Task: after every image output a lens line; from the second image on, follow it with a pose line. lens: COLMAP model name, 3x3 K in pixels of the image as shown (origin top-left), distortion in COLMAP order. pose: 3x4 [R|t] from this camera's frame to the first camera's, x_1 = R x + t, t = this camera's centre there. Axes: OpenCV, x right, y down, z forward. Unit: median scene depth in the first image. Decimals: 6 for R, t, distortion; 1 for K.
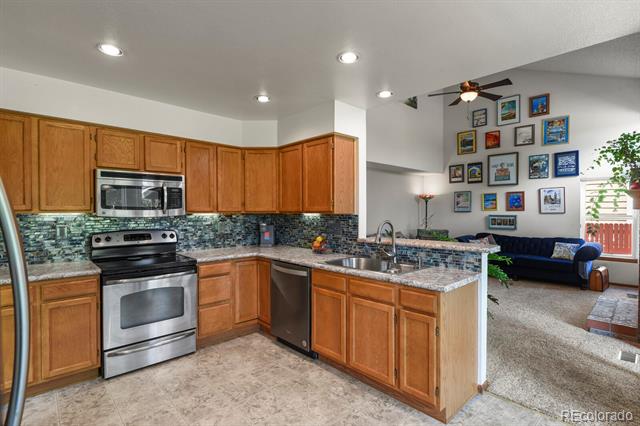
lens RADIAL K [[308.8, 0, 314.4], [0, 308.8, 210.8], [0, 0, 1]] dist [-0.012942, -0.001977]
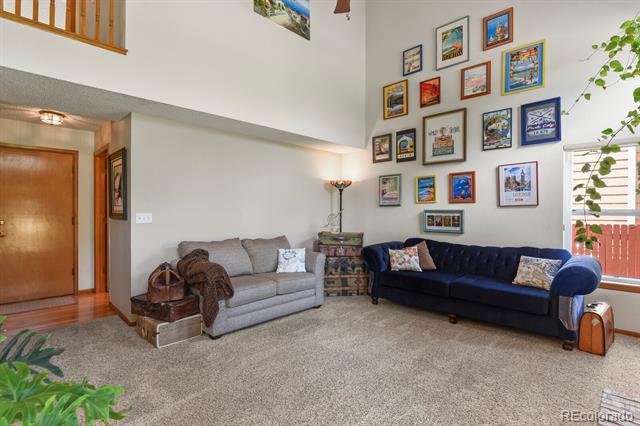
lens RADIAL K [[308.8, 0, 319.0], [0, 308.8, 211.3], [0, 0, 1]] dist [-0.012942, -0.001977]
pose [[0.999344, 0.004574, 0.035928, 0.379488], [-0.004467, 0.999985, -0.003058, 0.022241], [-0.035941, 0.002896, 0.999350, 0.428372]]
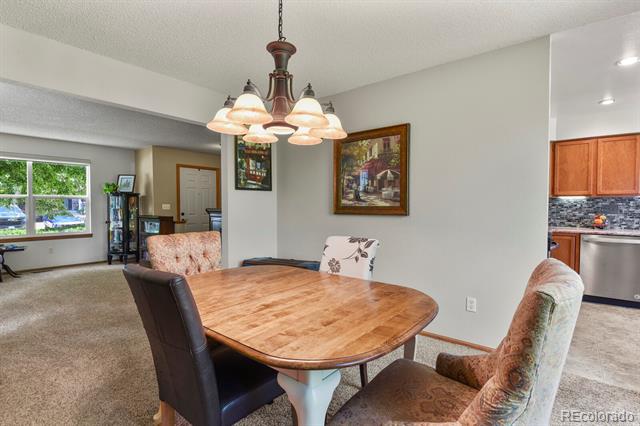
lens RADIAL K [[308.8, 0, 323.2], [0, 308.8, 212.6], [0, 0, 1]] dist [-0.012942, -0.001977]
pose [[0.989744, 0.002681, 0.142825, -0.895663], [-0.006454, 0.999642, 0.025955, 0.034266], [-0.142705, -0.026611, 0.989408, -0.035229]]
